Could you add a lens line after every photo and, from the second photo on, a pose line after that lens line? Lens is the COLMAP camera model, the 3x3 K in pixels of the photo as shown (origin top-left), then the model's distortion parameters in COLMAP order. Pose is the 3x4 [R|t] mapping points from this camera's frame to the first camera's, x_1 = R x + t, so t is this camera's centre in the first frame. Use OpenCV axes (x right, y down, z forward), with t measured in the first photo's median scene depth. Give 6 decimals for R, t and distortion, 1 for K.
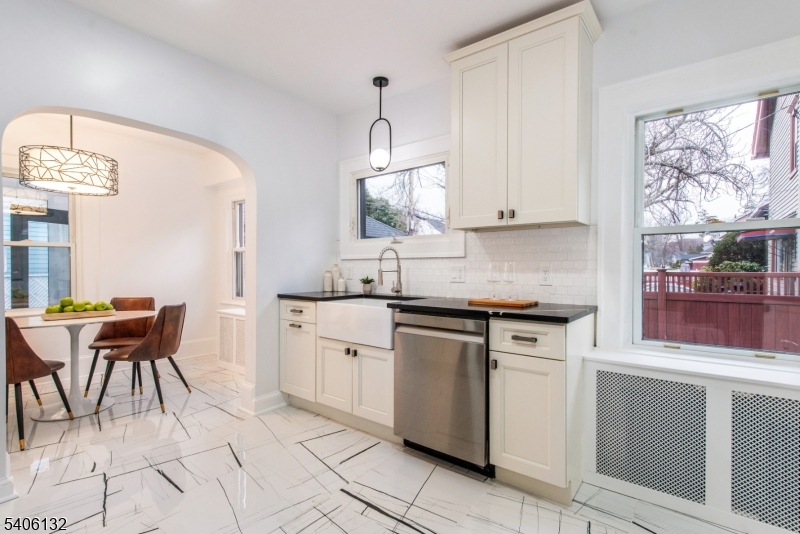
lens RADIAL K [[381.7, 0, 399.3], [0, 381.7, 269.4], [0, 0, 1]] dist [0.001615, -0.000180]
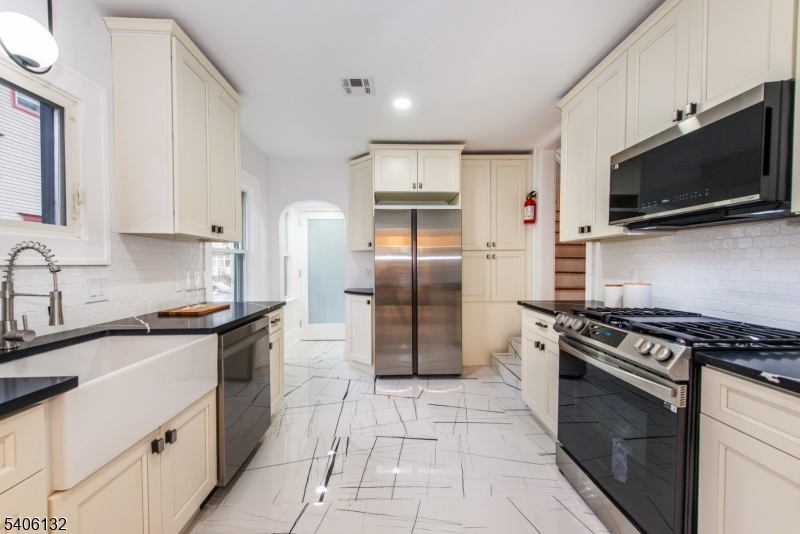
lens RADIAL K [[315.4, 0, 397.6], [0, 315.4, 268.3], [0, 0, 1]] dist [0.002156, -0.001878]
pose [[-0.647801, -0.009864, 0.761746, -0.611721], [0.007528, 0.999784, 0.019348, -0.031582], [-0.761773, 0.018269, -0.647587, 0.926441]]
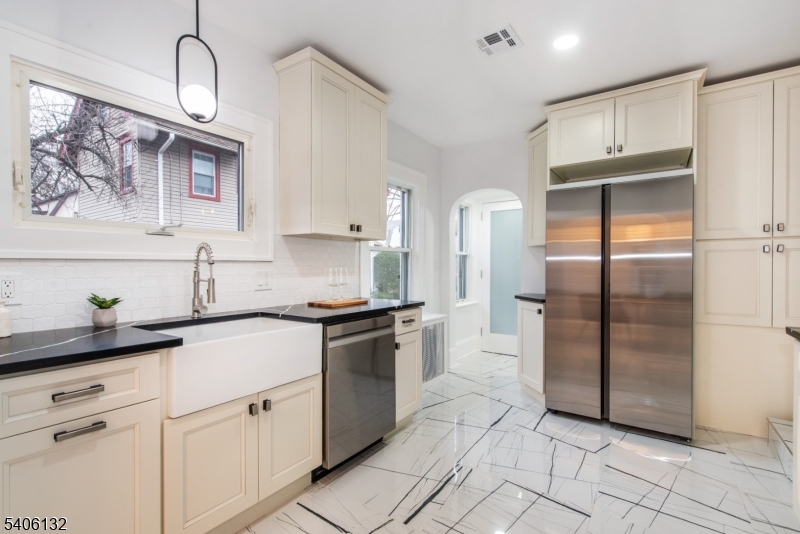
lens RADIAL K [[365.2, 0, 399.0], [0, 365.2, 267.9], [0, 0, 1]] dist [-0.000902, -0.000943]
pose [[-0.058166, -0.005354, 0.998293, -0.677051], [0.007127, 0.999958, 0.005778, -0.018002], [-0.998281, 0.007451, -0.058125, 0.716782]]
